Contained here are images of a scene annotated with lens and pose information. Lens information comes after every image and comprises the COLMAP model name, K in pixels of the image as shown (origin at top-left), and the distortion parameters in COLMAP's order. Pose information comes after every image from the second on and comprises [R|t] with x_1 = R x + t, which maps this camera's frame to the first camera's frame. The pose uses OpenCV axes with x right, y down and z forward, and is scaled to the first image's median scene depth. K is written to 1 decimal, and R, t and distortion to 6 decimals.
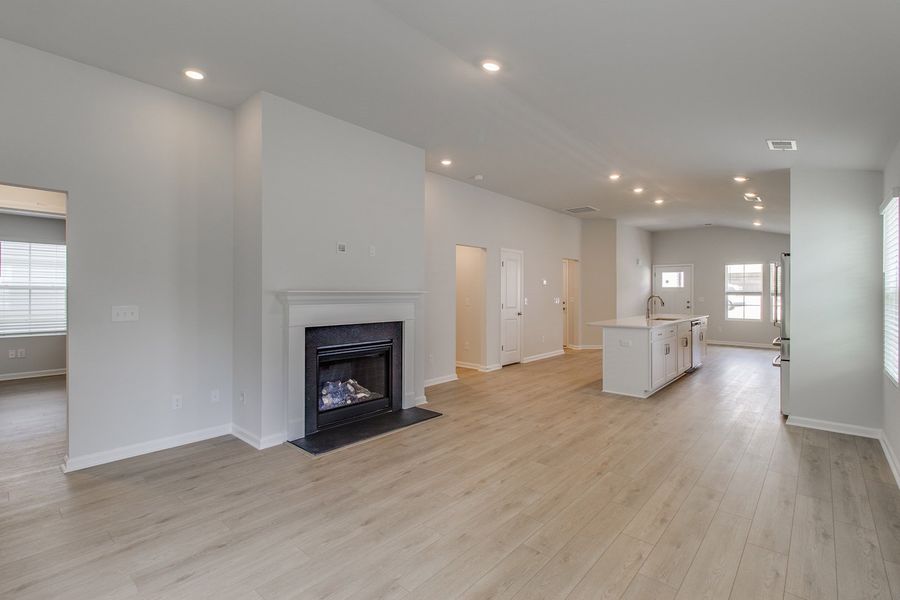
lens RADIAL K [[418.0, 0, 464.5], [0, 418.0, 291.3], [0, 0, 1]] dist [-0.005651, -0.000254]
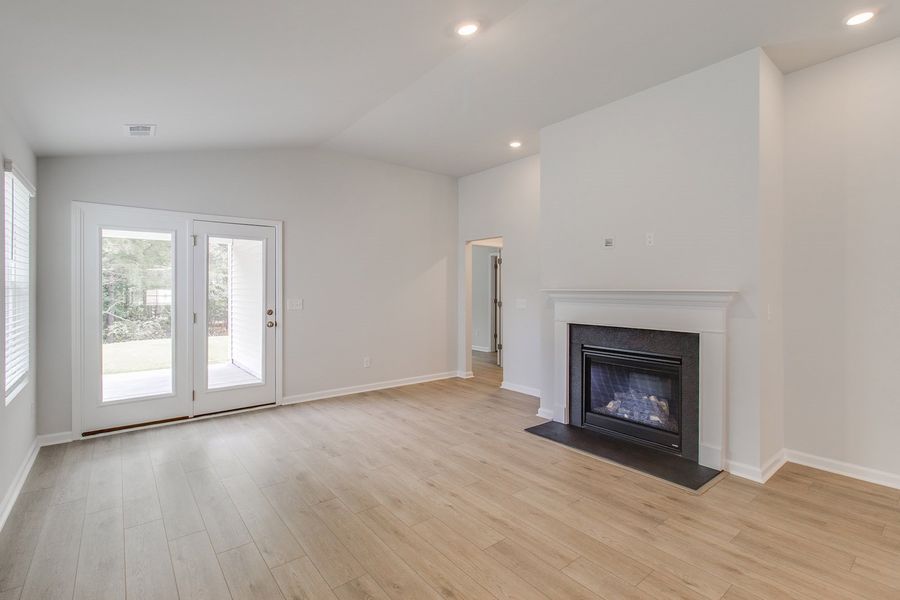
lens RADIAL K [[414.0, 0, 442.0], [0, 414.0, 290.4], [0, 0, 1]] dist [0.003206, -0.000083]
pose [[-0.195419, 0.001369, -0.980719, 0.818710], [0.000060, 0.999999, 0.001384, 0.000477], [0.980720, 0.000212, -0.195418, 0.996415]]
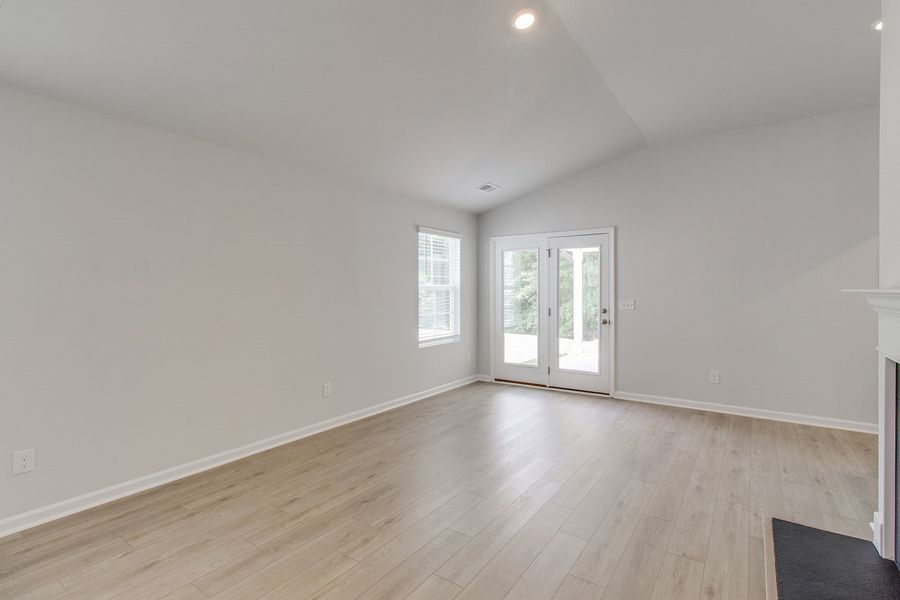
lens RADIAL K [[418.0, 0, 487.9], [0, 418.0, 290.3], [0, 0, 1]] dist [-0.005651, -0.000254]
pose [[-0.988579, -0.000854, -0.150703, 0.231319], [-0.000455, 0.999996, -0.002683, 0.003586], [0.150704, -0.002583, -0.988575, 1.625535]]
